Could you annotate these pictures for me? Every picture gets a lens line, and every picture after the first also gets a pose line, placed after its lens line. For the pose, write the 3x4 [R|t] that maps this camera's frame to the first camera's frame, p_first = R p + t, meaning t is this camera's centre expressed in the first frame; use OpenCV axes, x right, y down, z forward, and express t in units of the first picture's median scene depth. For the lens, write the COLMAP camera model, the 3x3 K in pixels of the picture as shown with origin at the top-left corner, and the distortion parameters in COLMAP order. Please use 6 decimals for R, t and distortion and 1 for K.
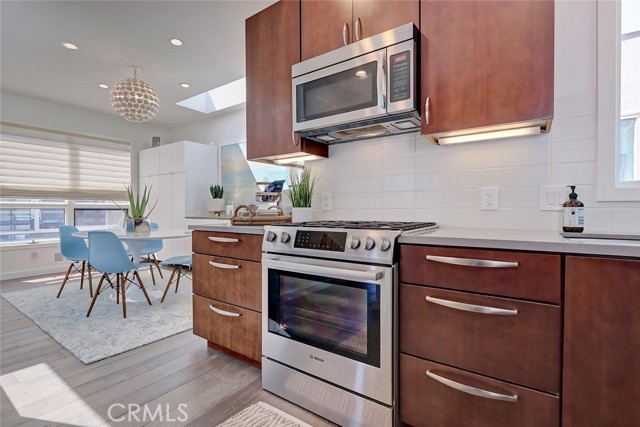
lens RADIAL K [[296.8, 0, 324.8], [0, 296.8, 213.1], [0, 0, 1]] dist [0.000522, -0.002275]
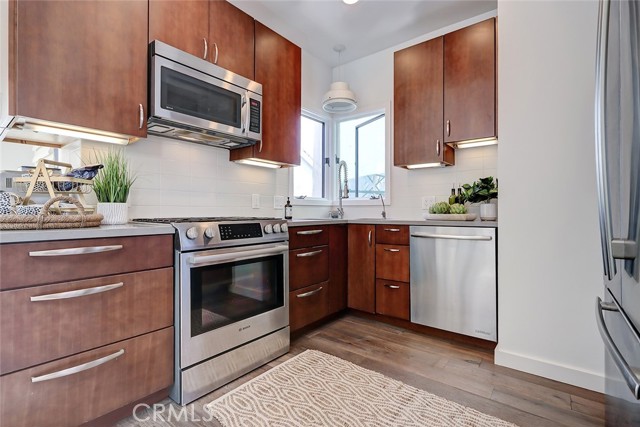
lens RADIAL K [[296.8, 0, 320.9], [0, 296.8, 212.0], [0, 0, 1]] dist [0.000522, -0.002275]
pose [[0.074118, 0.001835, 0.997248, -0.376287], [0.011565, 0.999929, -0.002699, 0.006567], [-0.997182, 0.011733, 0.074092, 0.182977]]
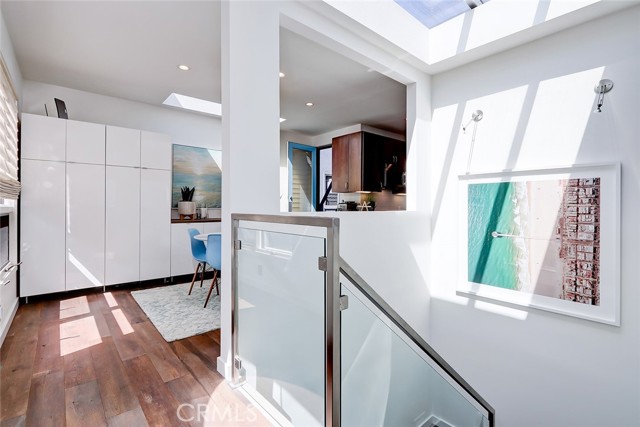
lens RADIAL K [[296.8, 0, 322.1], [0, 296.8, 206.7], [0, 0, 1]] dist [0.000522, -0.002275]
pose [[0.256550, -0.000625, 0.966531, -1.237148], [0.005940, 0.999982, -0.000930, -0.027936], [-0.966513, 0.005980, 0.256549, 0.346078]]
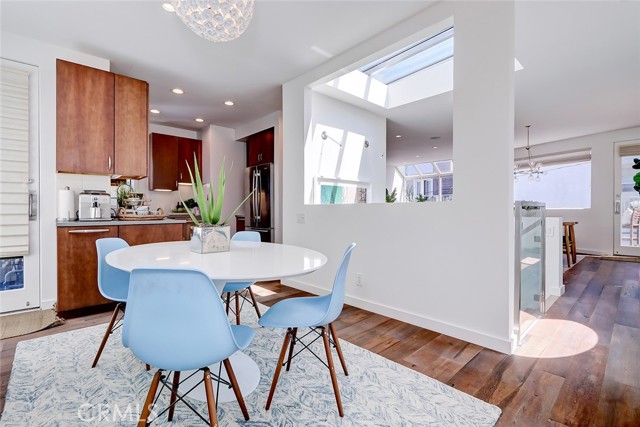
lens RADIAL K [[296.8, 0, 320.1], [0, 296.8, 211.5], [0, 0, 1]] dist [0.000522, -0.002275]
pose [[-0.973394, 0.000964, 0.229136, -0.692744], [0.004851, 0.999854, 0.016404, -0.012458], [-0.229086, 0.017079, -0.973256, 1.084716]]
